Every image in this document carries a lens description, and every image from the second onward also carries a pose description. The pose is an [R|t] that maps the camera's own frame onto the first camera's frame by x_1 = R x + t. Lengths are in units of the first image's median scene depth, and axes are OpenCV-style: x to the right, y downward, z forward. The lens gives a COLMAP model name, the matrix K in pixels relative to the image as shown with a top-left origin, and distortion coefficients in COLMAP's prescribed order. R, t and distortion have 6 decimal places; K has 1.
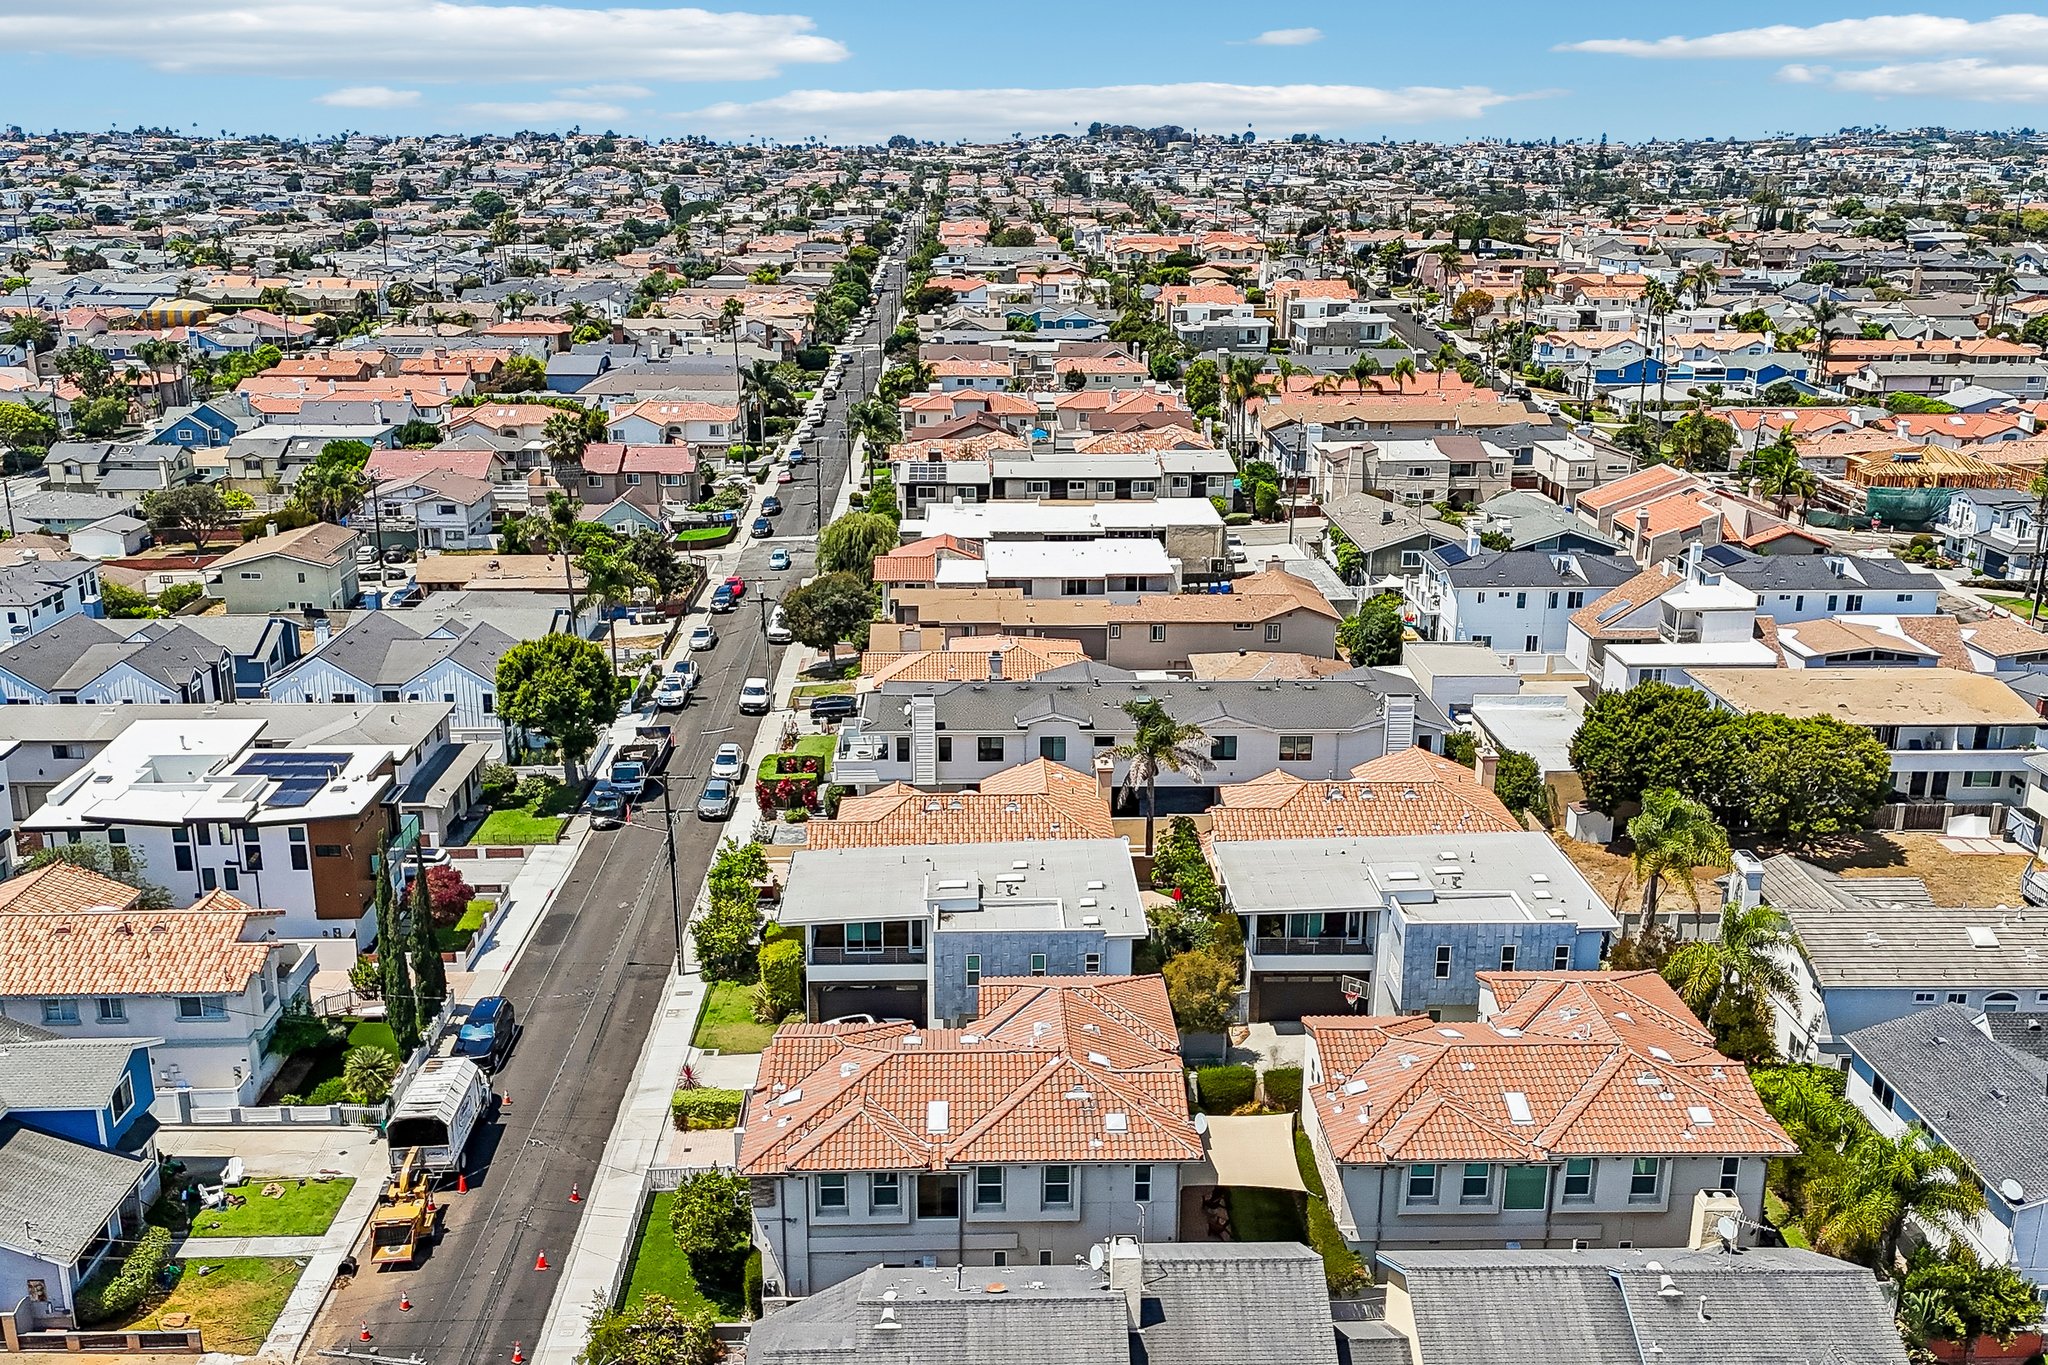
lens RADIAL K [[1808.9, 0, 1066.9], [0, 1808.9, 681.8], [0, 0, 1]] dist [0.088618, -0.131434]
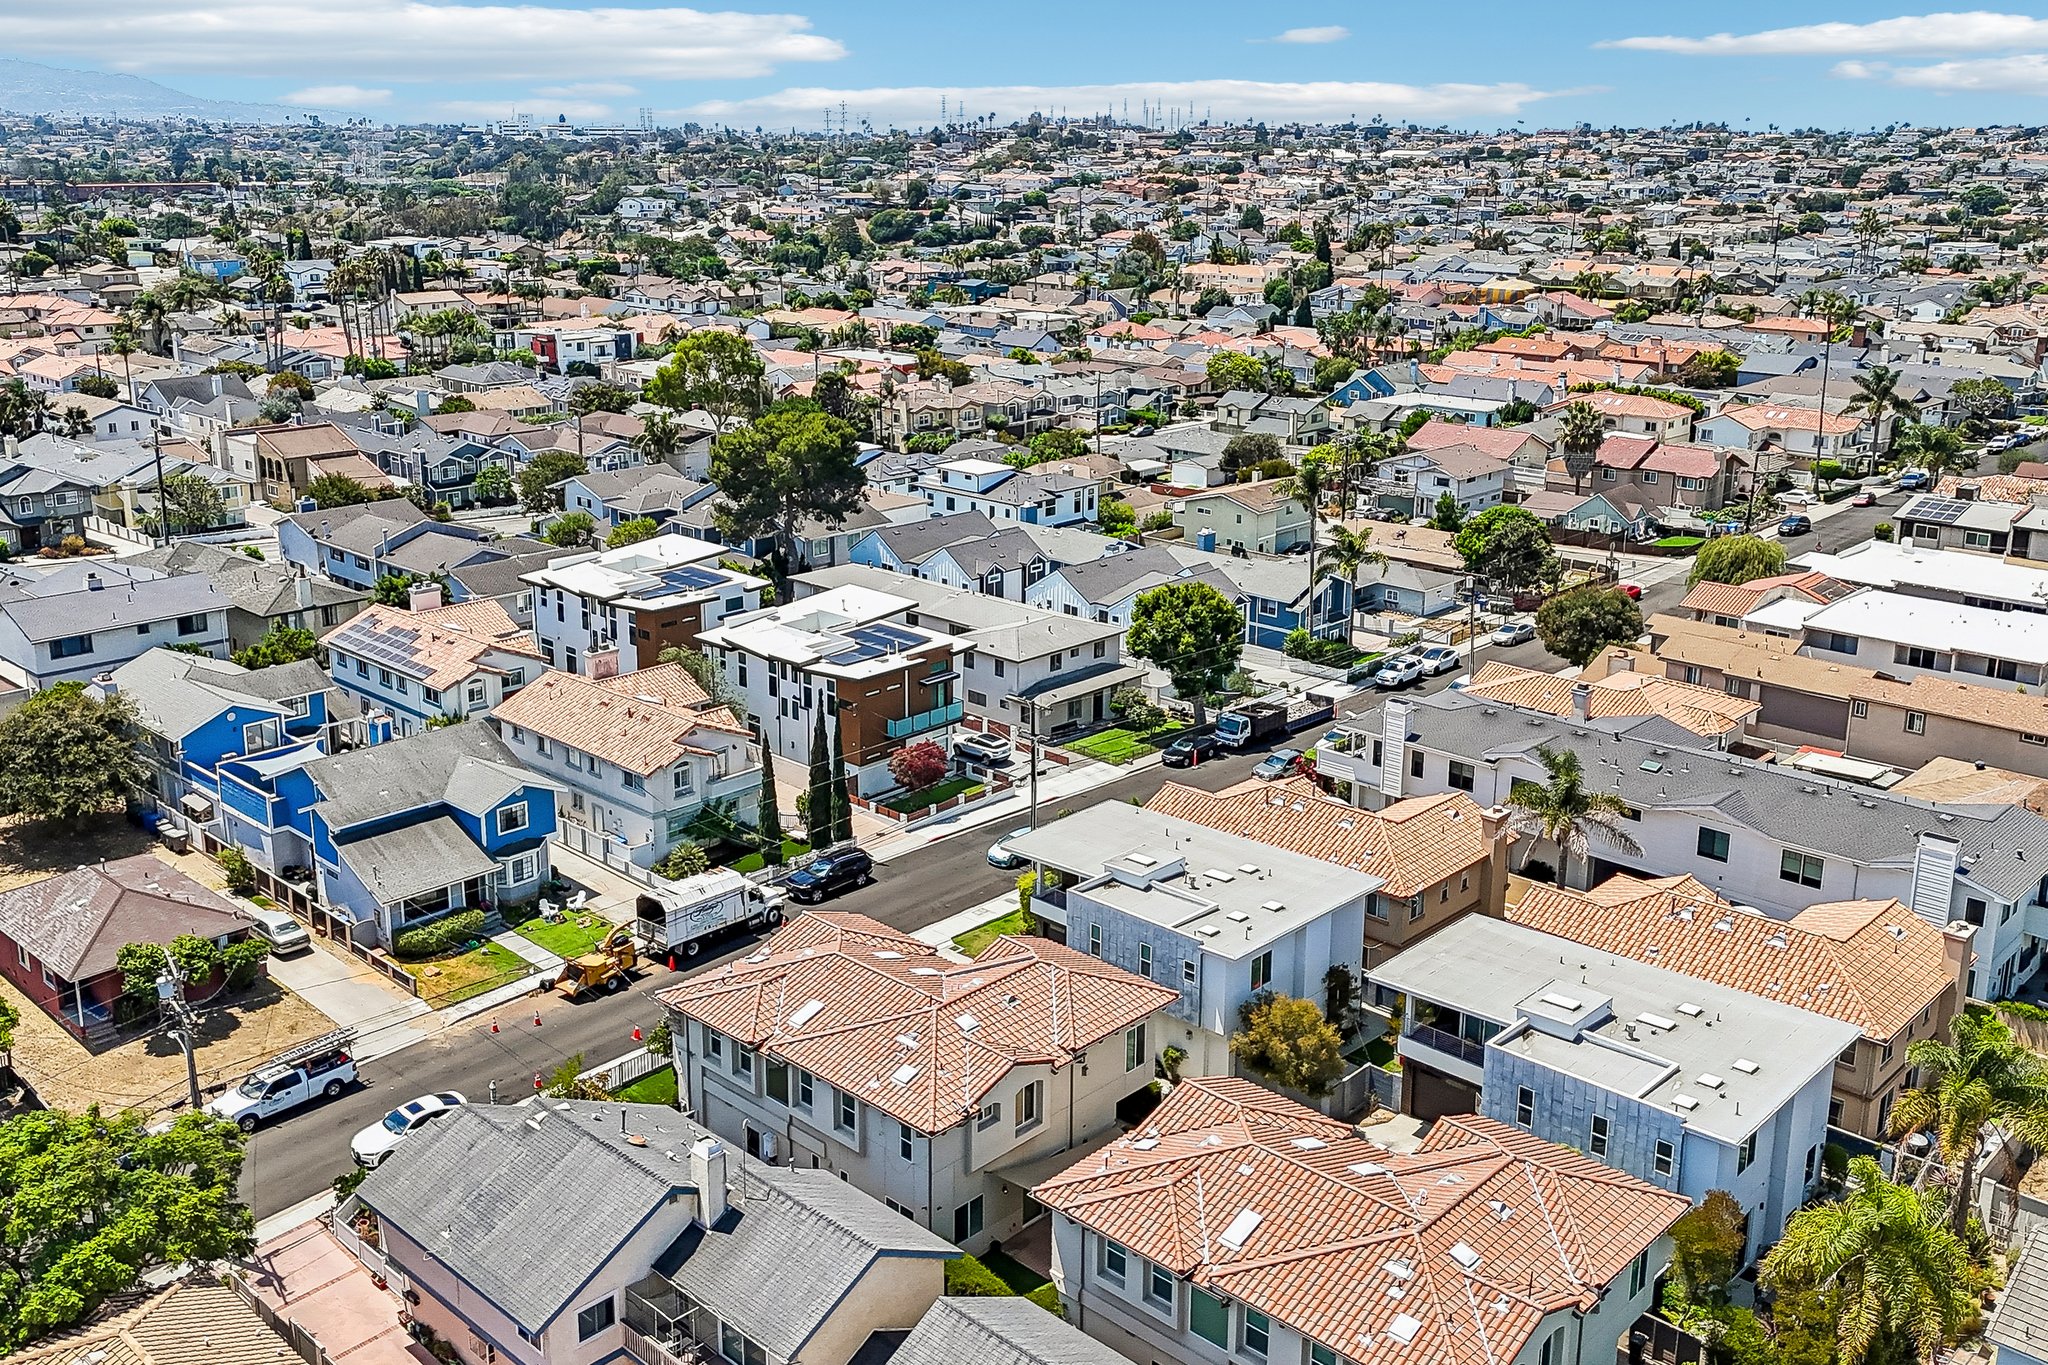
lens RADIAL K [[1808.9, 0, 1066.9], [0, 1808.9, 681.8], [0, 0, 1]] dist [0.088618, -0.131434]
pose [[0.700808, 0.206471, -0.682816, 0.343302], [-0.204124, 0.975214, 0.085384, -0.037460], [0.683521, 0.079541, 0.725584, 0.137493]]
